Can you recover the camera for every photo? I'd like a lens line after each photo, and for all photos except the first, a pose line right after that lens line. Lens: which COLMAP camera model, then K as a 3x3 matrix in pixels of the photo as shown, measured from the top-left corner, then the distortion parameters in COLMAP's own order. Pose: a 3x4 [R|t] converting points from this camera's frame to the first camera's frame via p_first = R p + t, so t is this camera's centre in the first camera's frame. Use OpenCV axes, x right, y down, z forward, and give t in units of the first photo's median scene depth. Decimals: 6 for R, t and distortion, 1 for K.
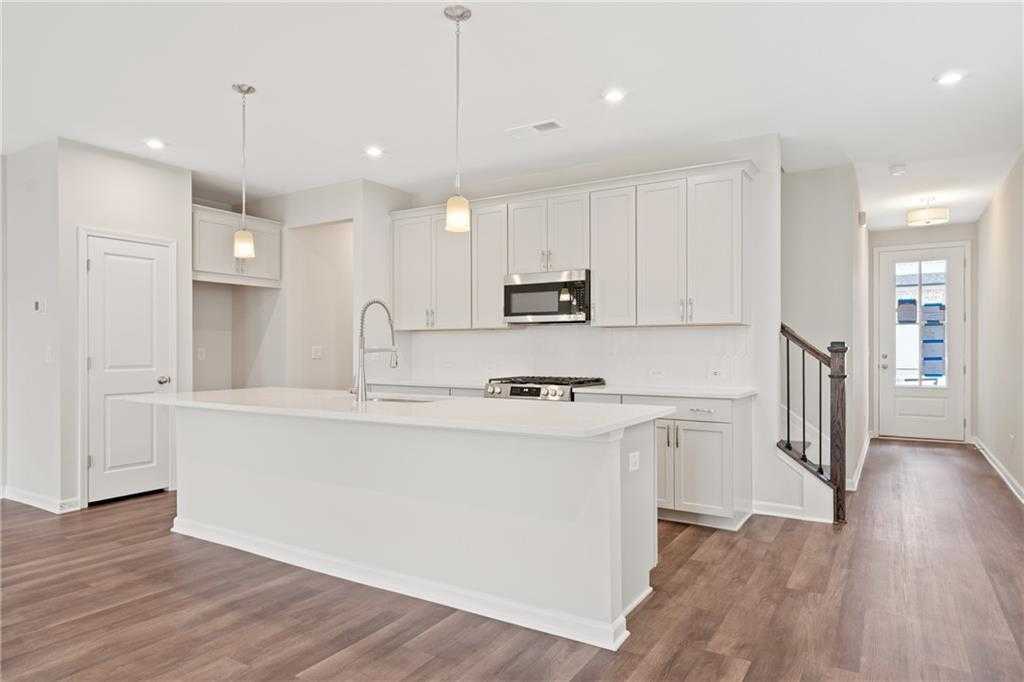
lens RADIAL K [[621.5, 0, 507.9], [0, 621.5, 348.4], [0, 0, 1]] dist [0.001529, 0.002115]
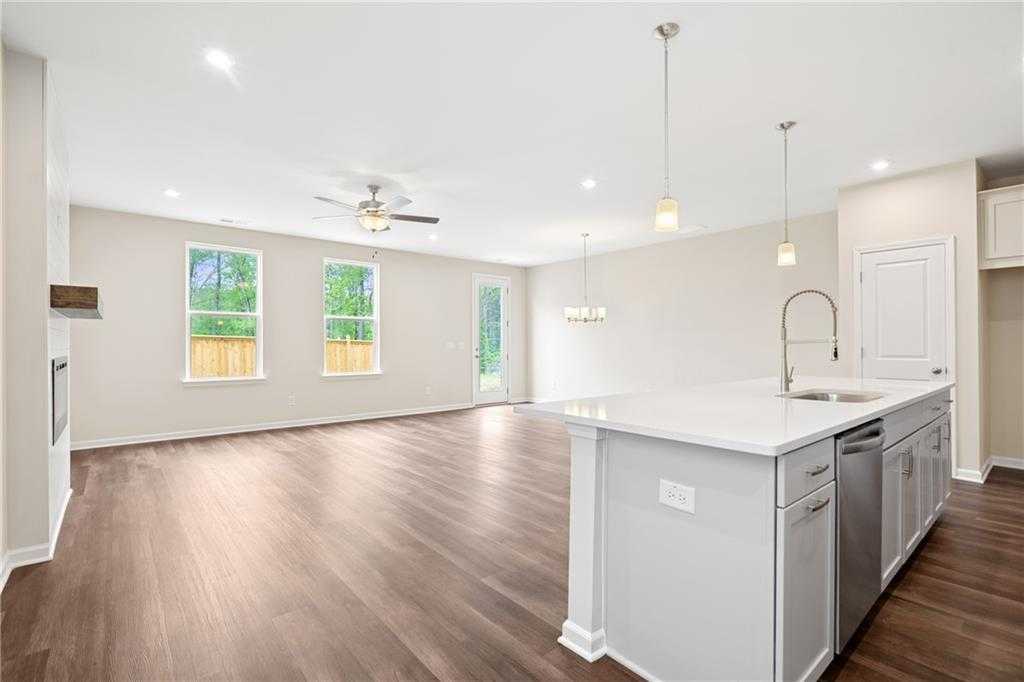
lens RADIAL K [[468.6, 0, 511.0], [0, 468.6, 342.6], [0, 0, 1]] dist [-0.002390, -0.000076]
pose [[-0.307087, -0.003088, -0.951676, 0.445332], [0.003777, 0.999983, -0.004464, 0.004702], [0.951674, -0.004965, -0.307070, 0.566300]]
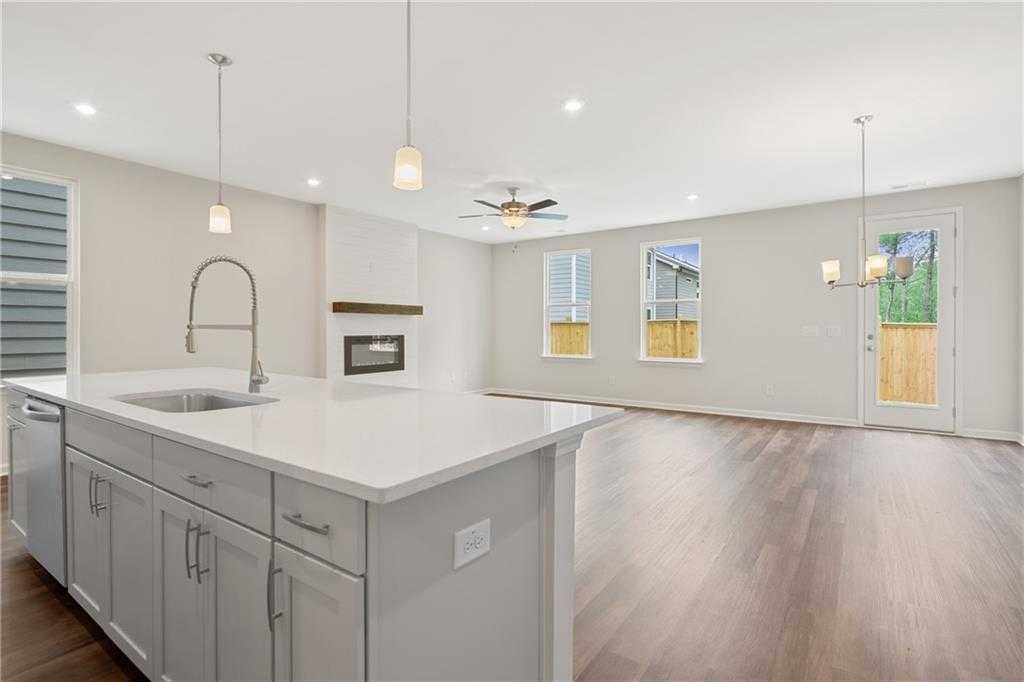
lens RADIAL K [[493.6, 0, 515.6], [0, 493.6, 332.3], [0, 0, 1]] dist [0.001046, 0.000091]
pose [[-0.998290, -0.001795, 0.058421, -0.422187], [-0.001425, 0.999979, 0.006375, 0.004170], [-0.058431, 0.006280, -0.998272, 1.125046]]
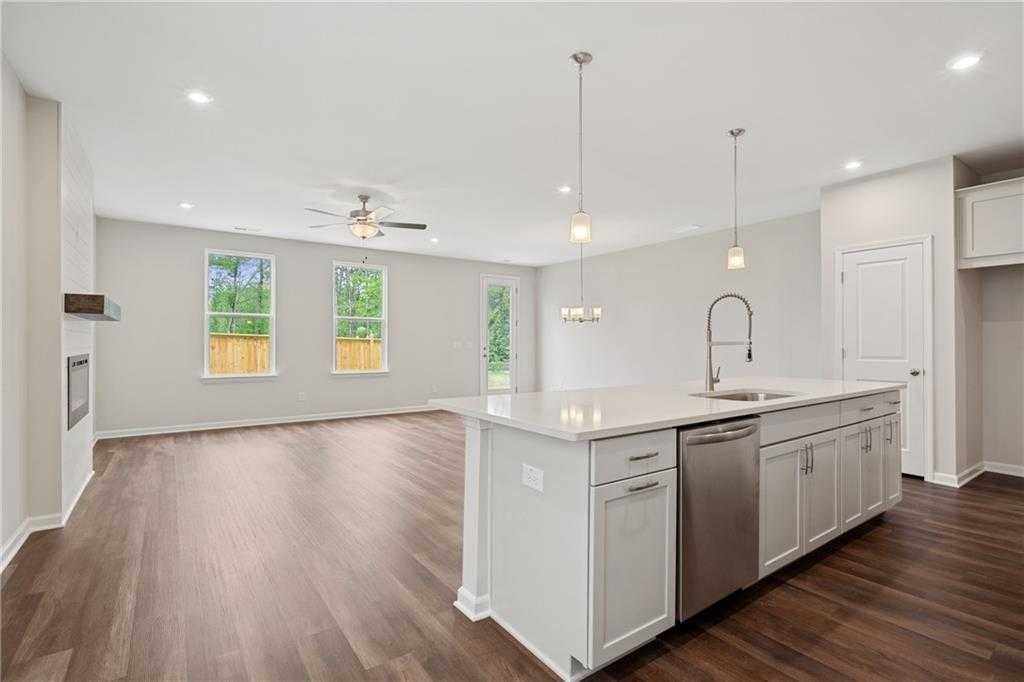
lens RADIAL K [[479.6, 0, 512.0], [0, 479.6, 341.0], [0, 0, 1]] dist [-0.000096, 0.000113]
pose [[-0.382151, -0.003734, -0.924092, 0.464042], [0.001447, 0.999988, -0.004639, 0.001840], [0.924099, -0.003110, -0.382141, 0.700774]]
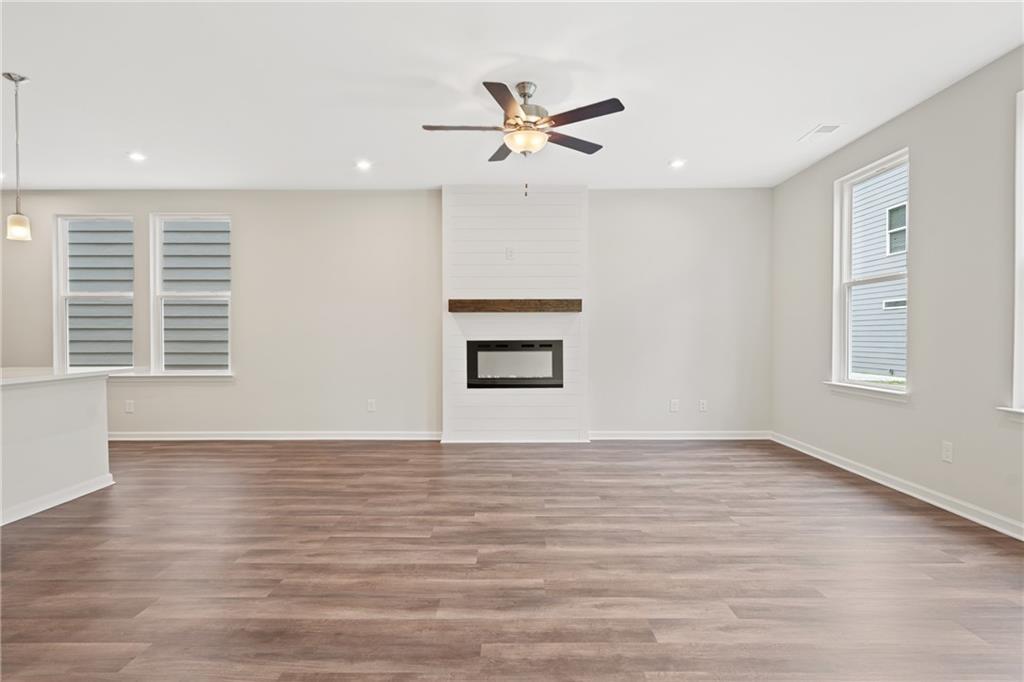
lens RADIAL K [[545.2, 0, 512.0], [0, 545.2, 341.0], [0, 0, 1]] dist [-0.000848, 0.000314]
pose [[-0.526204, -0.005527, 0.850341, -0.946170], [0.003460, 0.999957, 0.008641, 0.013450], [-0.850352, 0.007489, -0.526162, 0.406022]]
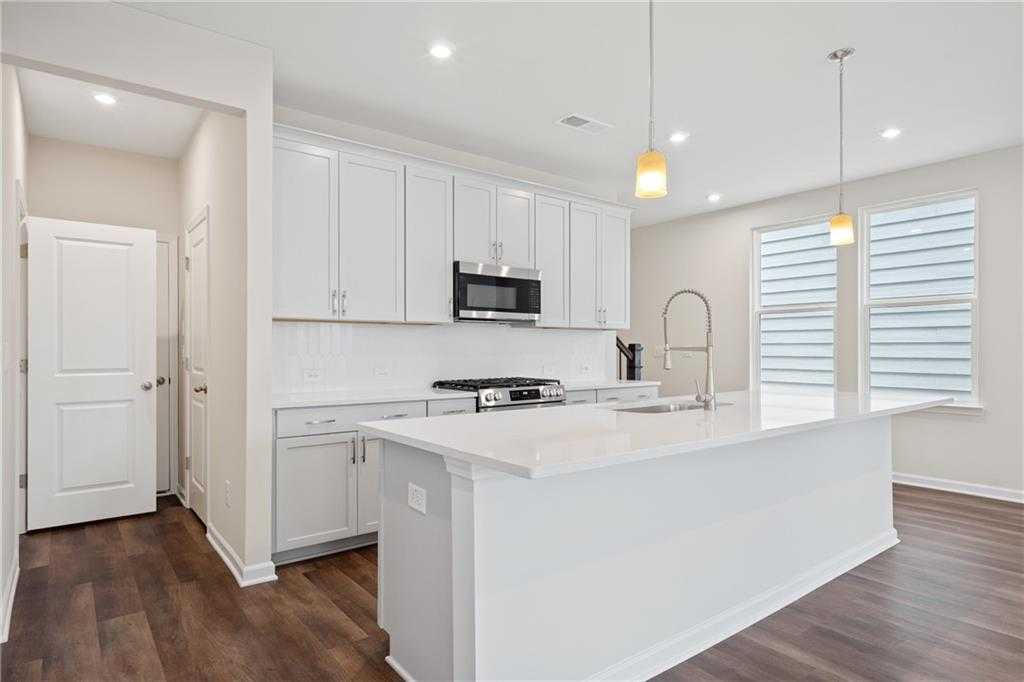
lens RADIAL K [[594.8, 0, 511.3], [0, 594.8, 344.3], [0, 0, 1]] dist [0.006597, 0.000518]
pose [[0.355063, 0.008595, 0.934803, -0.757957], [0.001076, 0.999953, -0.009603, 0.003343], [-0.934842, 0.004416, 0.355037, 0.675429]]
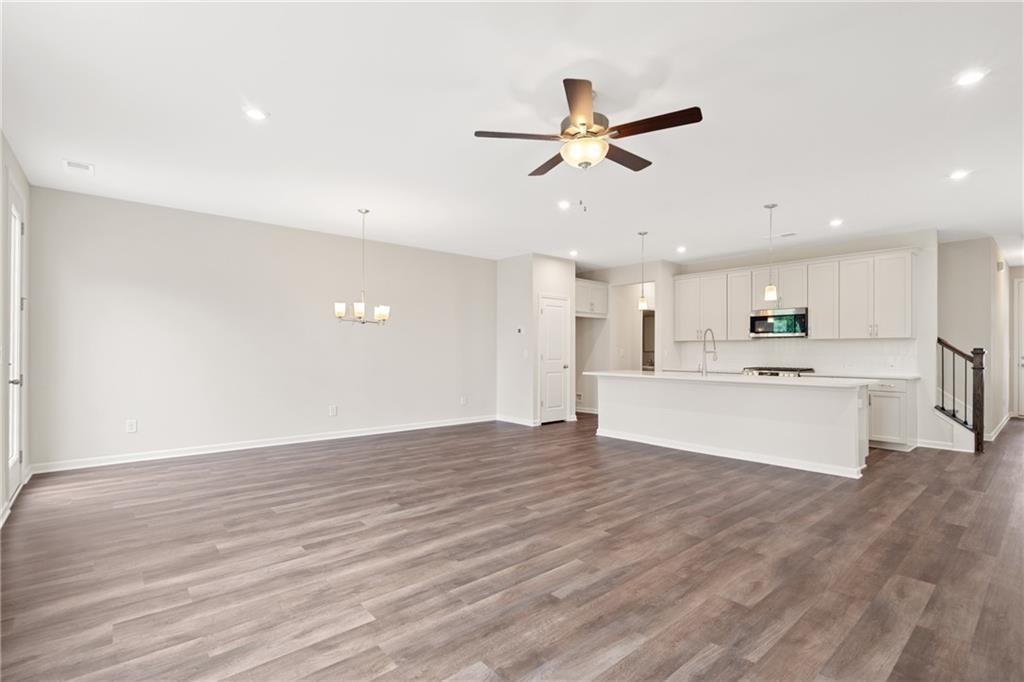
lens RADIAL K [[472.1, 0, 510.0], [0, 472.1, 350.7], [0, 0, 1]] dist [-0.003027, -0.000339]
pose [[0.953960, 0.002800, -0.299919, -0.272491], [-0.002889, 0.999996, 0.000145, -0.000040], [0.299919, 0.000728, 0.953965, -0.545506]]
